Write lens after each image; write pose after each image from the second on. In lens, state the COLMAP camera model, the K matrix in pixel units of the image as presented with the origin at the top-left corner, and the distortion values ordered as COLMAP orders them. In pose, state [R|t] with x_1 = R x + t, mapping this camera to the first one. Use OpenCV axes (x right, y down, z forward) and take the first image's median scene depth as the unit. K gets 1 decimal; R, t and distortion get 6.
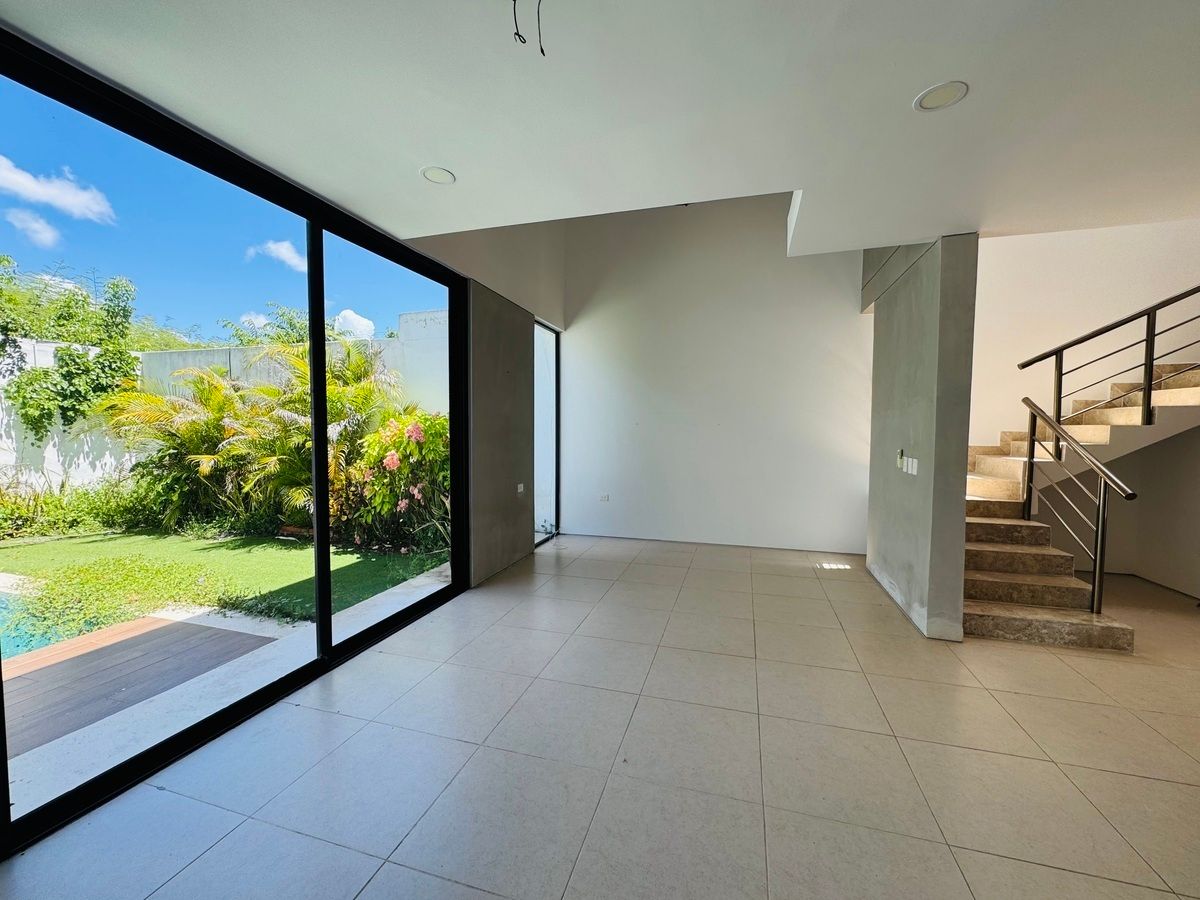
lens RADIAL K [[480.4, 0, 600.0], [0, 480.4, 450.0], [0, 0, 1]] dist [-0.002573, -0.000133]
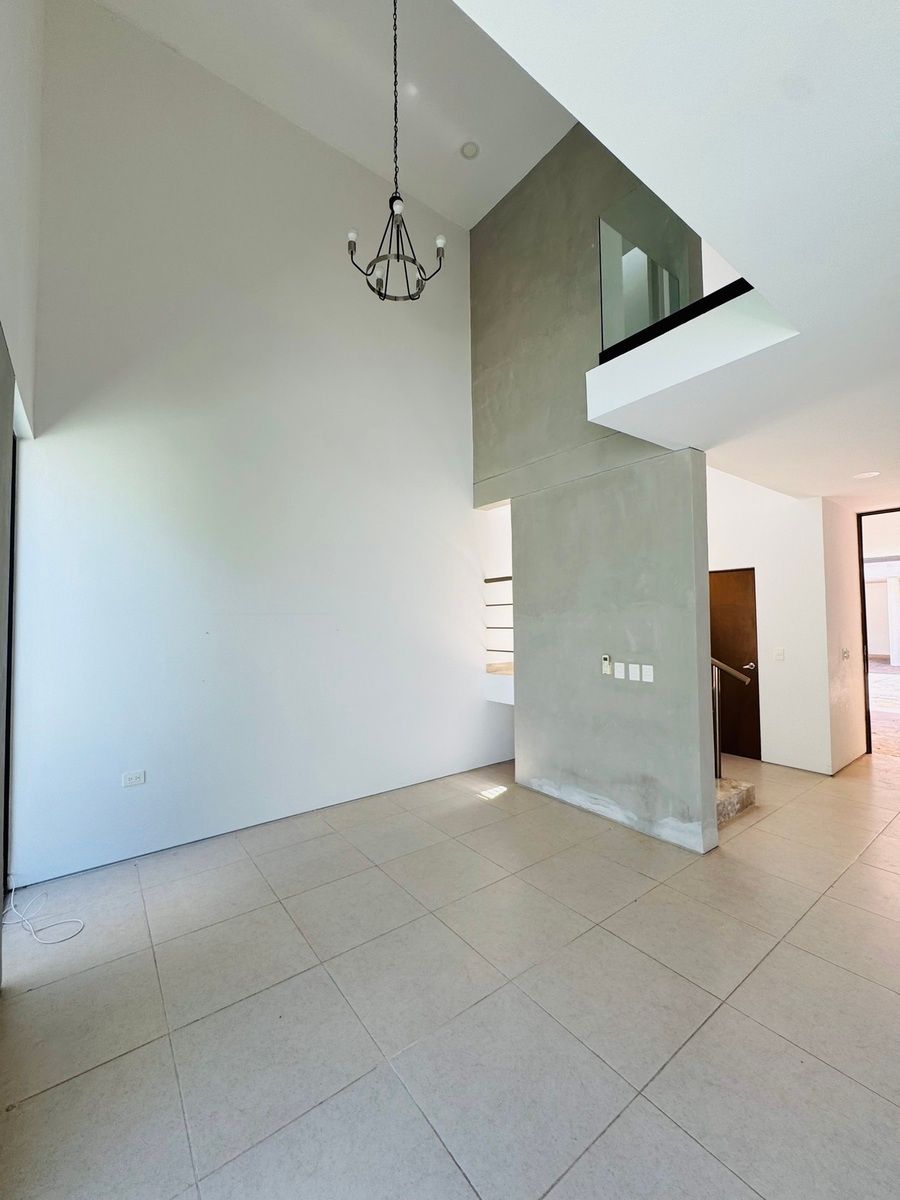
lens RADIAL K [[480.4, 0, 450.0], [0, 480.4, 600.0], [0, 0, 1]] dist [-0.002573, -0.000133]
pose [[0.596586, 0.017952, 0.802348, -0.310482], [0.051759, 0.996808, -0.060788, -0.064048], [-0.800878, 0.077795, 0.593752, 0.629119]]
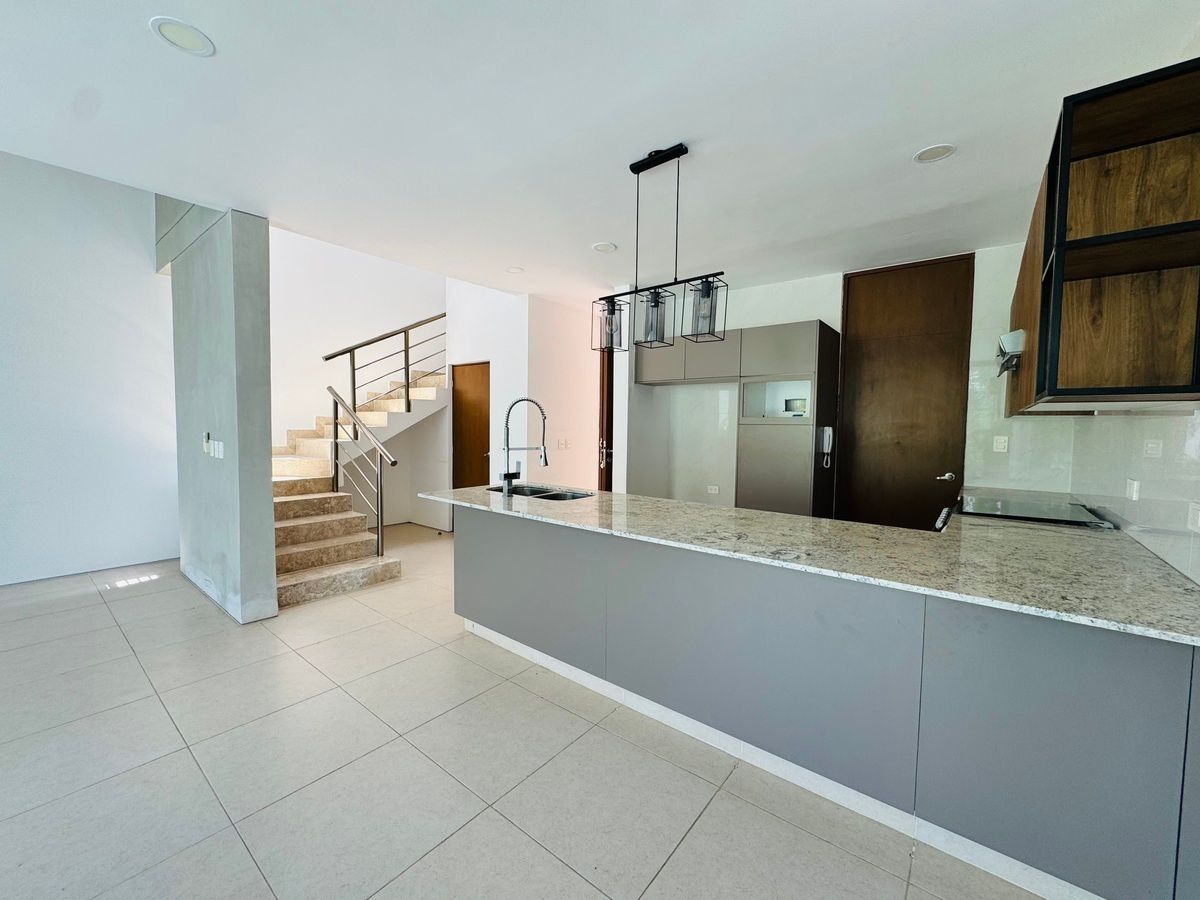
lens RADIAL K [[480.4, 0, 600.0], [0, 480.4, 450.0], [0, 0, 1]] dist [-0.002573, -0.000133]
pose [[0.369074, -0.048298, 0.928144, 0.050887], [0.027722, 0.998777, 0.040950, 0.014394], [-0.928986, 0.010617, 0.369962, -0.029175]]
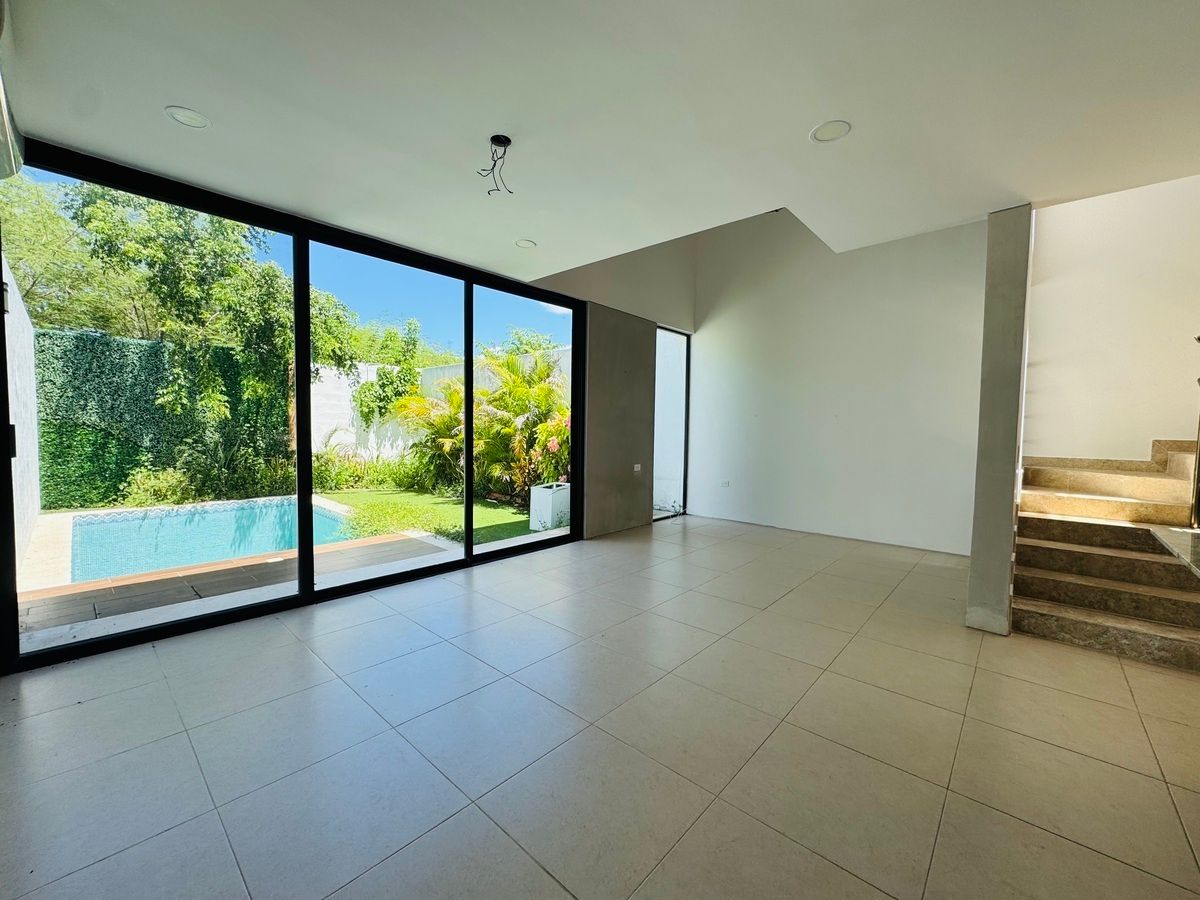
lens RADIAL K [[480.4, 0, 600.0], [0, 480.4, 450.0], [0, 0, 1]] dist [-0.002573, -0.000133]
pose [[0.903241, 0.028849, -0.428163, 0.328933], [-0.029737, 0.999547, 0.004615, 0.040110], [0.428102, 0.008564, 0.903690, -0.160231]]
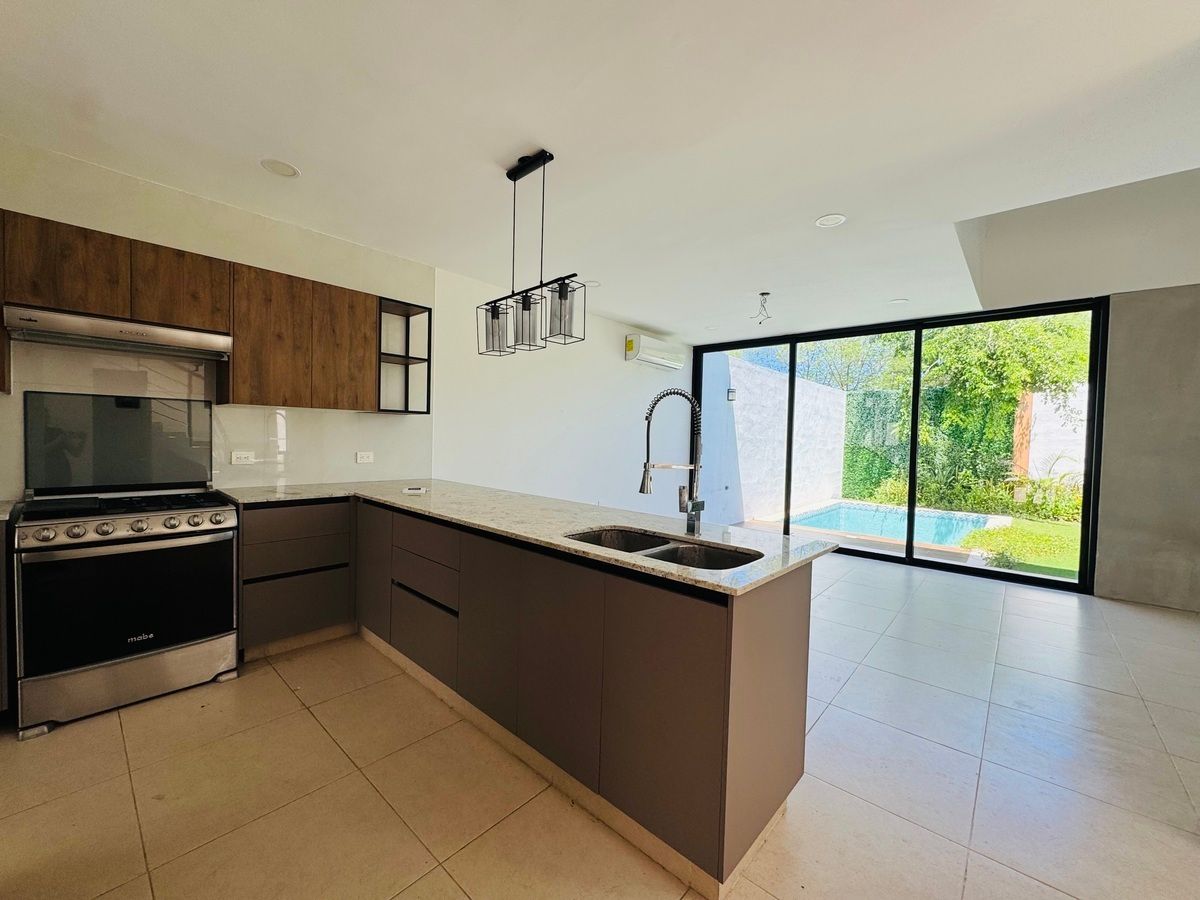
lens RADIAL K [[480.4, 0, 600.0], [0, 480.4, 450.0], [0, 0, 1]] dist [-0.002573, -0.000133]
pose [[-0.423858, 0.007942, -0.905694, 1.129823], [-0.069652, 0.996715, 0.041336, 0.012361], [0.903046, 0.080604, -0.421912, 0.465931]]
